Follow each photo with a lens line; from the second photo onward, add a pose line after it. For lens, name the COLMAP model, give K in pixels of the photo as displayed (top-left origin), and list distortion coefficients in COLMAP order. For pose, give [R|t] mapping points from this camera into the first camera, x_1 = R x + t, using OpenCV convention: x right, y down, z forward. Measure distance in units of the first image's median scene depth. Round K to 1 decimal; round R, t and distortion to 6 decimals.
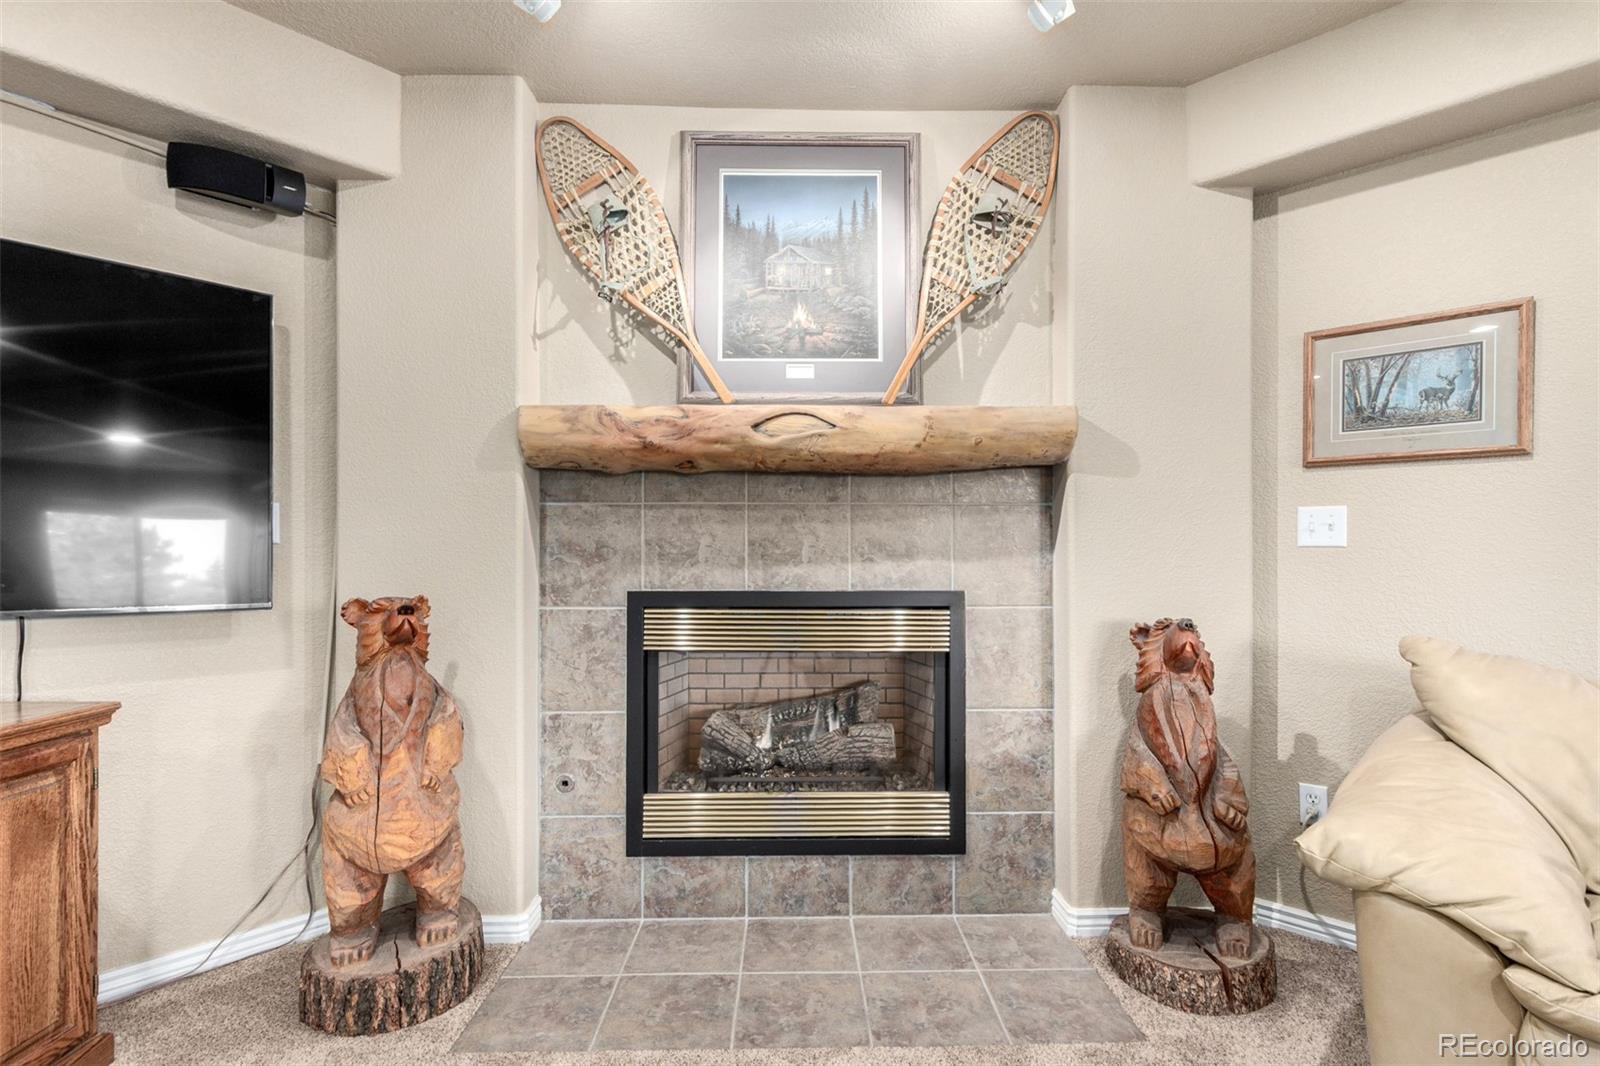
lens RADIAL K [[760.0, 0, 810.6], [0, 760.0, 548.9], [0, 0, 1]] dist [0.005846, -0.001033]
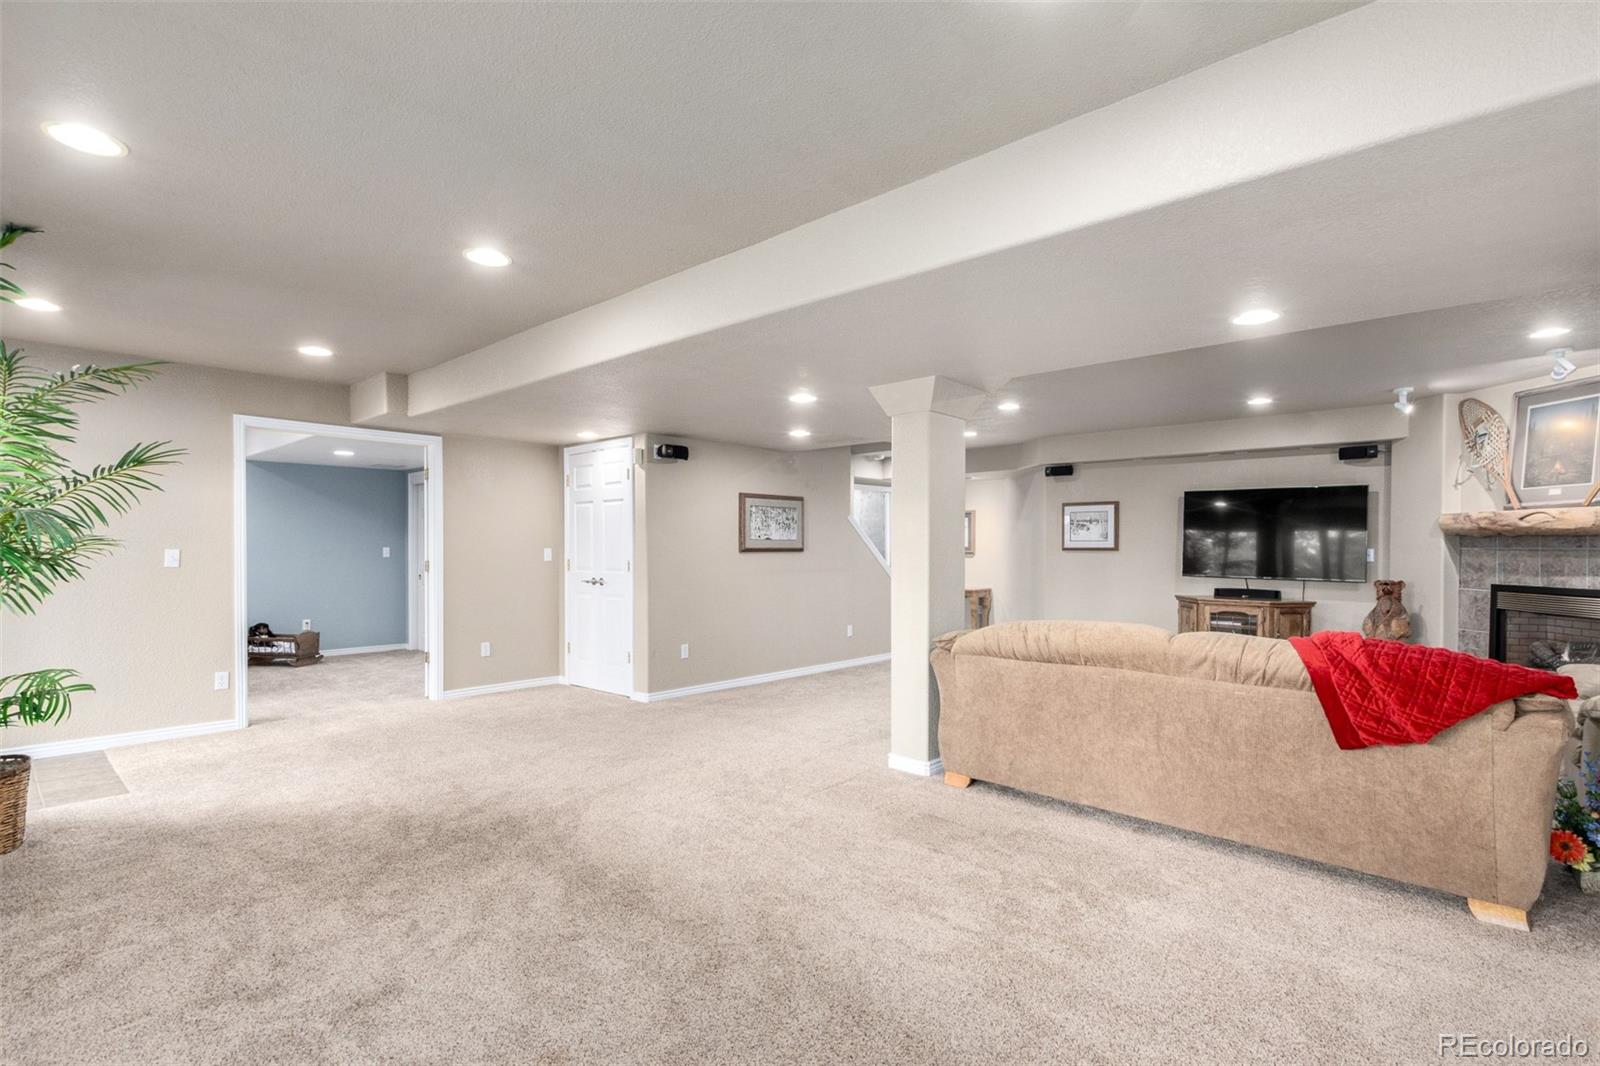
lens RADIAL K [[760.0, 0, 797.6], [0, 760.0, 548.6], [0, 0, 1]] dist [0.005846, -0.001033]
pose [[0.014091, 0.002770, -0.999897, 2.214573], [-0.000524, 0.999996, 0.002763, -0.065111], [0.999901, 0.000485, 0.014092, -1.293013]]
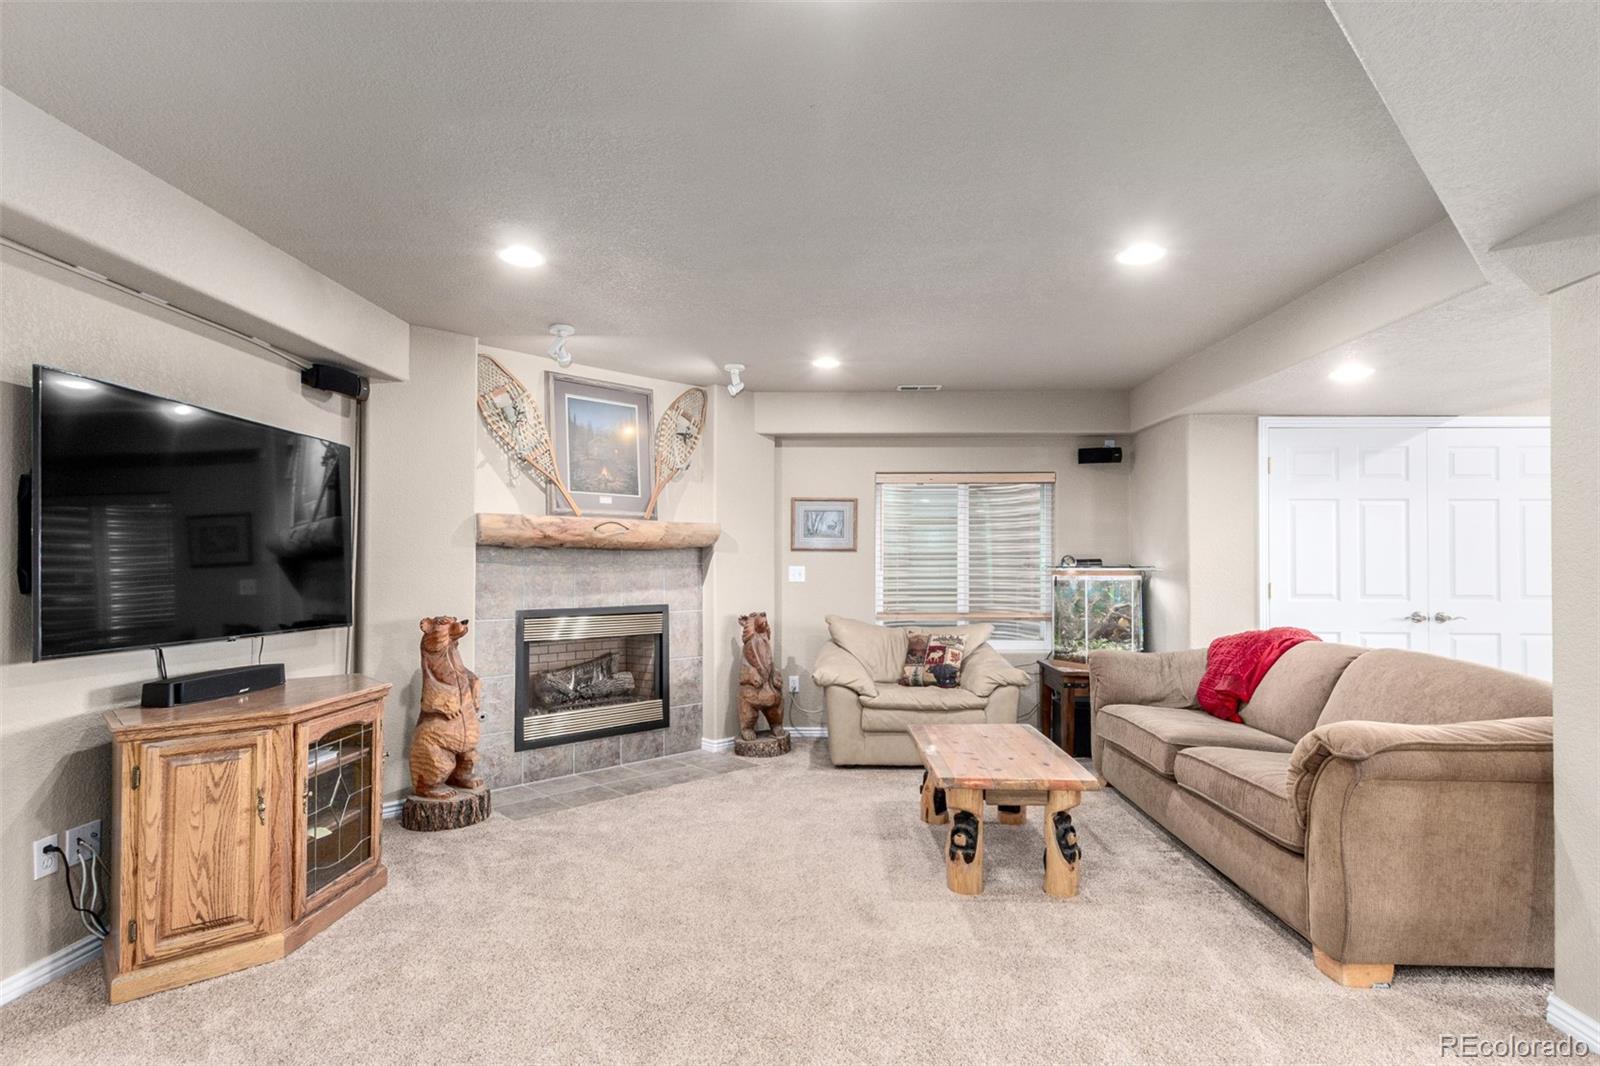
lens RADIAL K [[760.0, 0, 784.7], [0, 760.0, 545.5], [0, 0, 1]] dist [0.005846, -0.001033]
pose [[0.759924, 0.017733, 0.649770, -0.962344], [-0.003484, 0.999725, -0.023209, -0.062895], [-0.650002, 0.015373, 0.759777, -0.860841]]
